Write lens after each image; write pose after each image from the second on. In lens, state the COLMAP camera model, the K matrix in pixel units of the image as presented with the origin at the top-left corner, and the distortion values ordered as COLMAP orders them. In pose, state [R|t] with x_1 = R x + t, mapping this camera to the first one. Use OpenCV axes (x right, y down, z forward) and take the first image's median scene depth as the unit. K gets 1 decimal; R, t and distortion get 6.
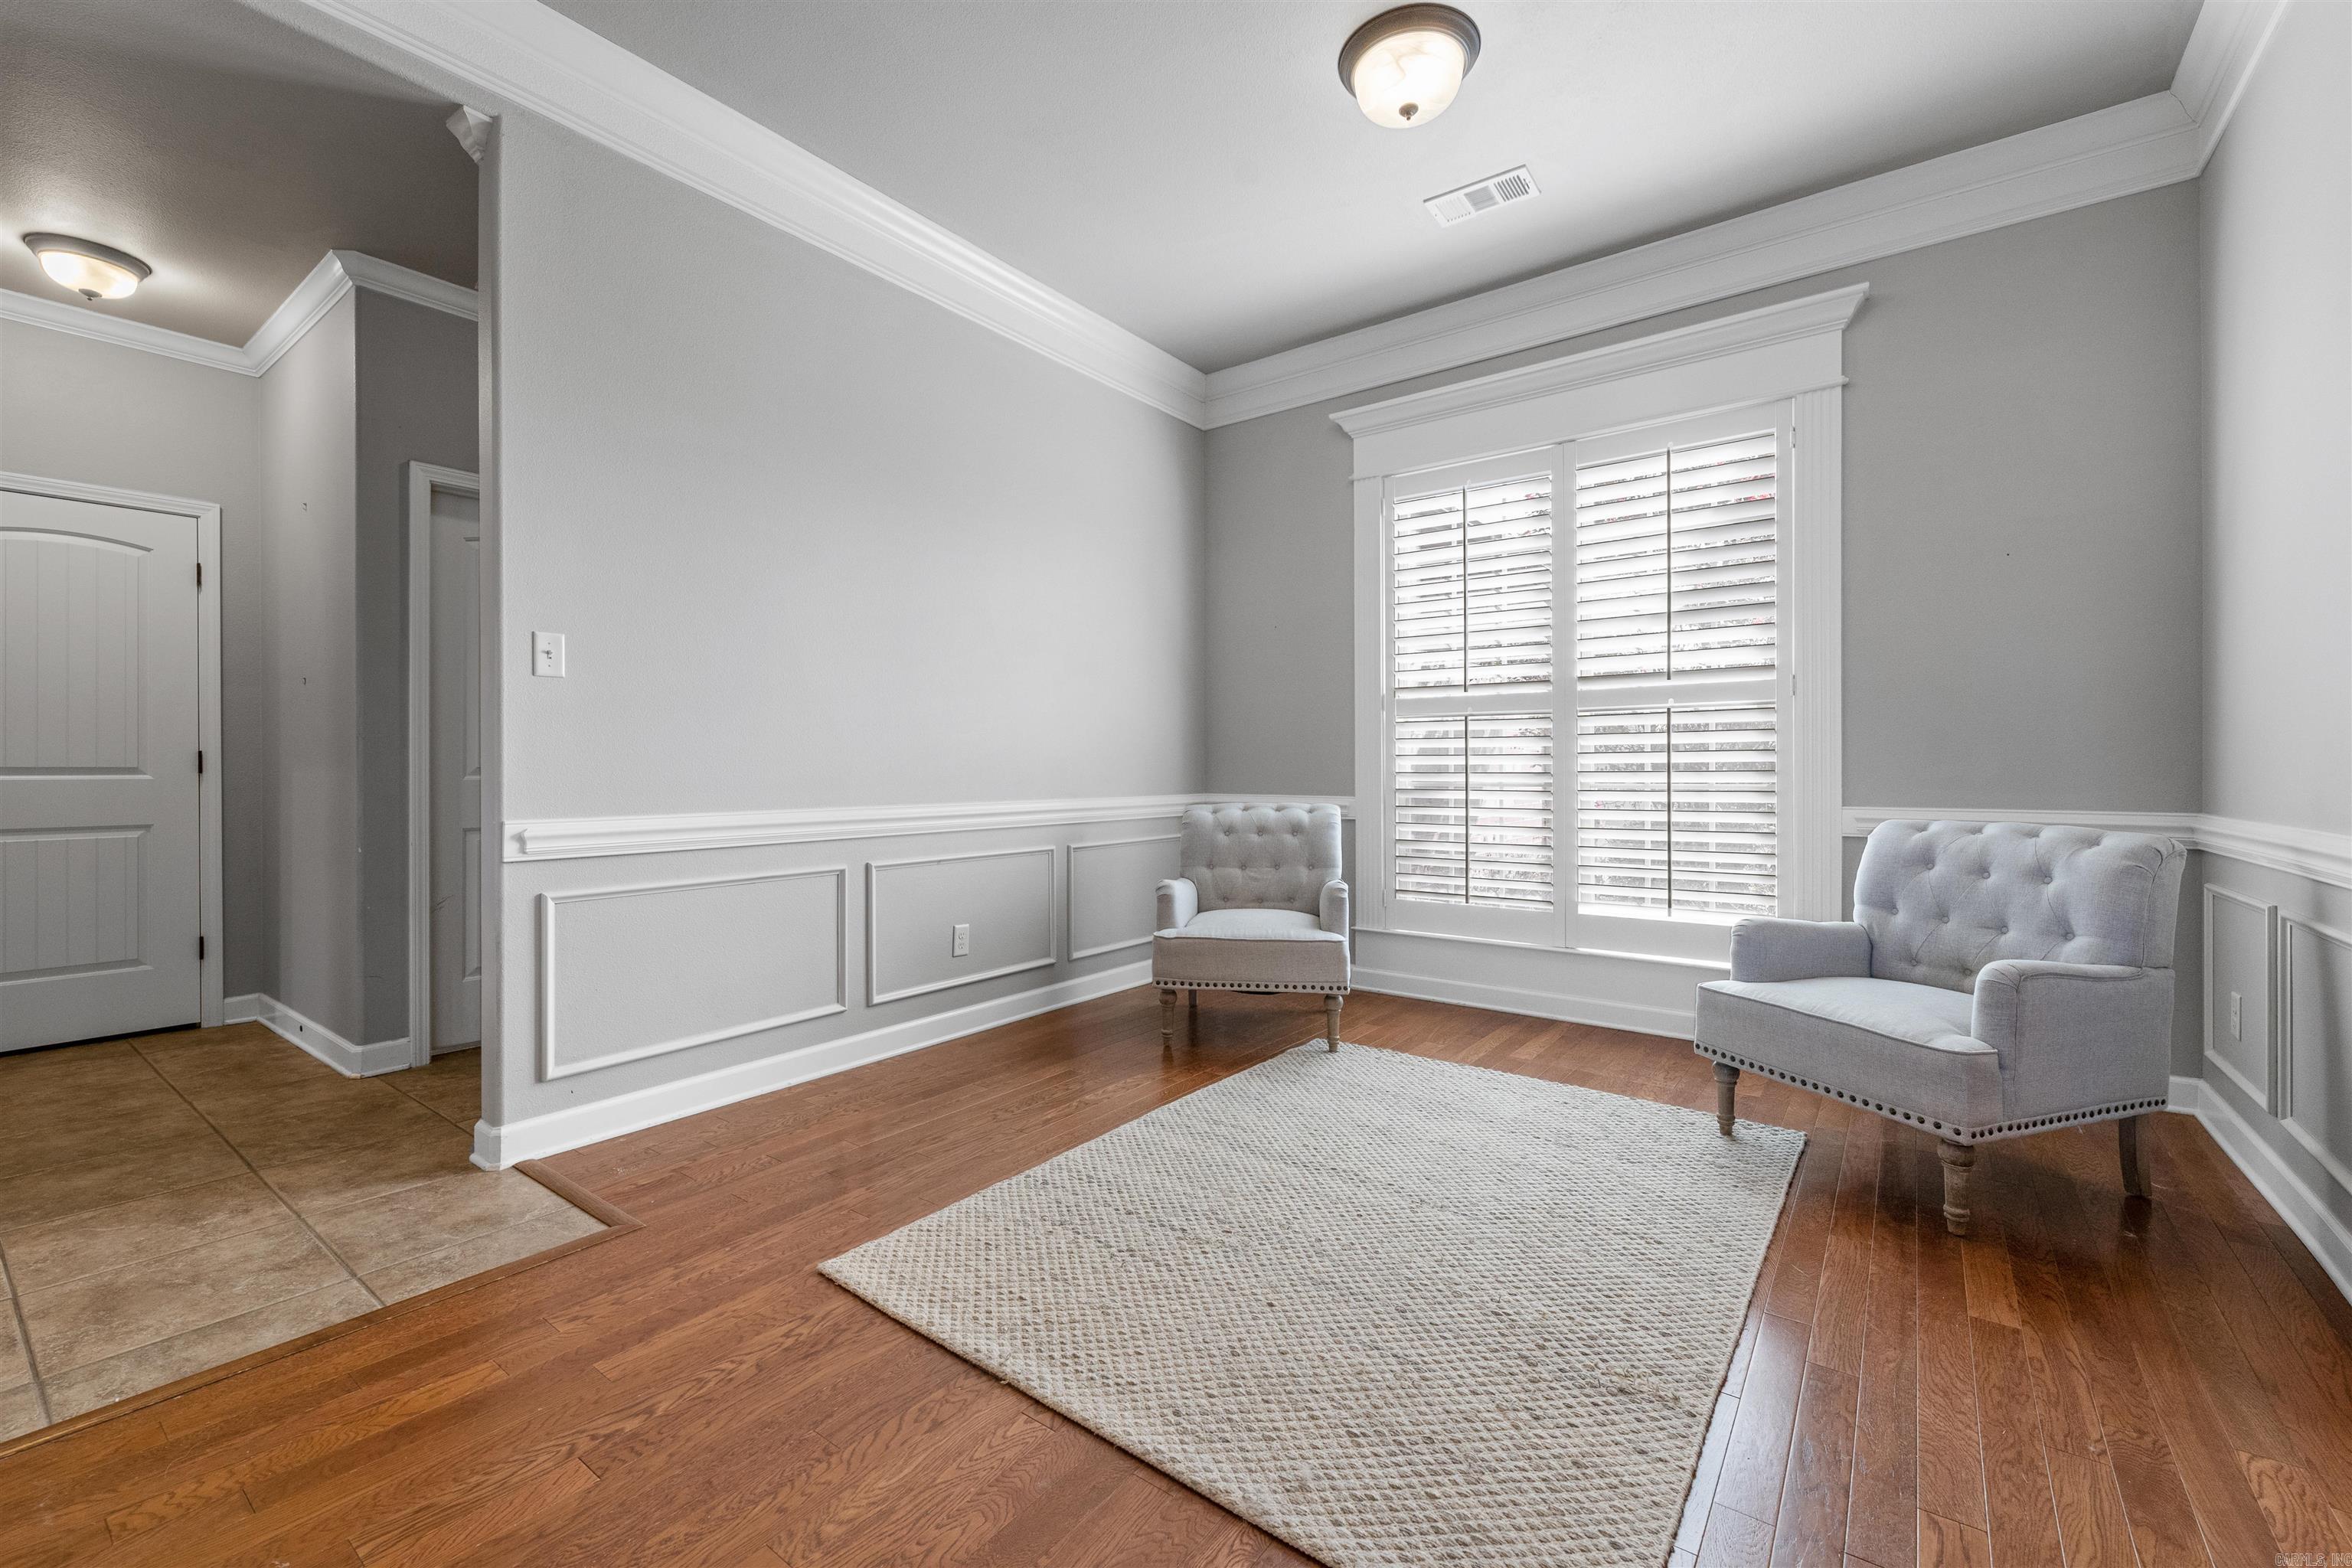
lens RADIAL K [[967.8, 0, 1167.5], [0, 967.8, 784.6], [0, 0, 1]] dist [0.003049, 0.000068]
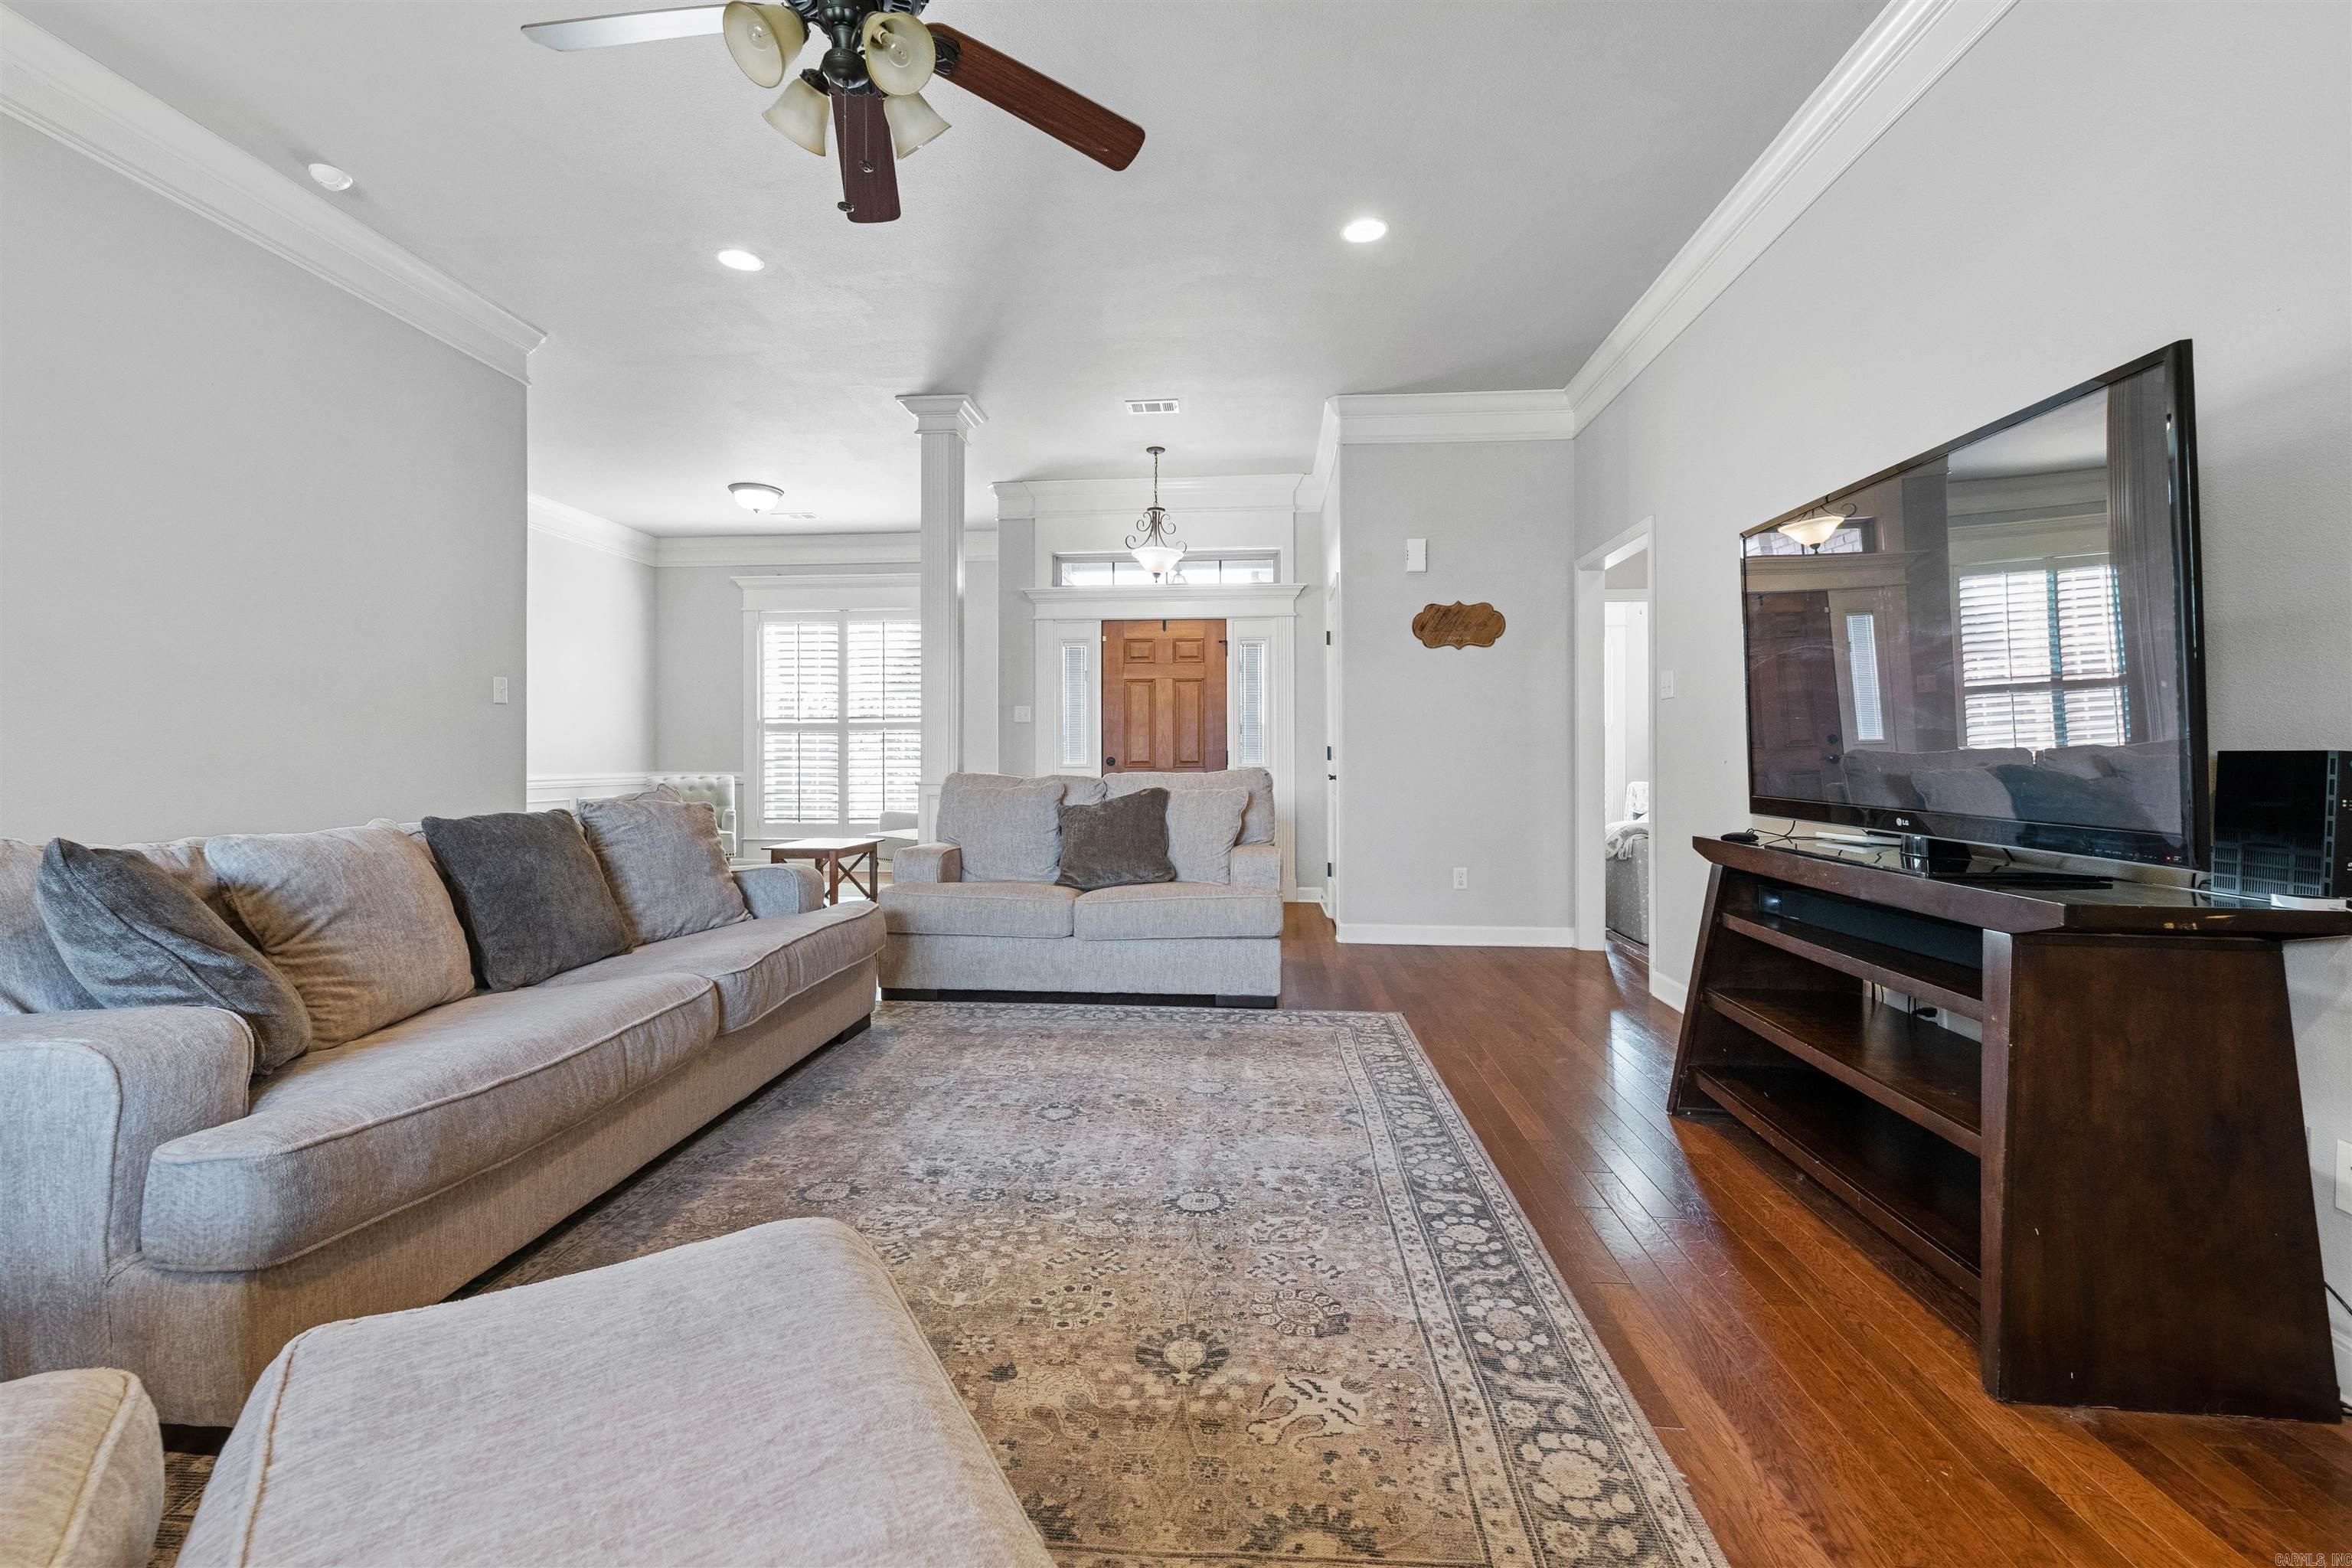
lens RADIAL K [[974.5, 0, 1169.6], [0, 974.5, 751.3], [0, 0, 1]] dist [-0.001581, 0.000048]
pose [[0.838798, 0.006134, 0.544408, -0.220253], [0.007115, 0.999728, -0.022228, 0.029719], [-0.544396, 0.022519, 0.838526, -1.588714]]
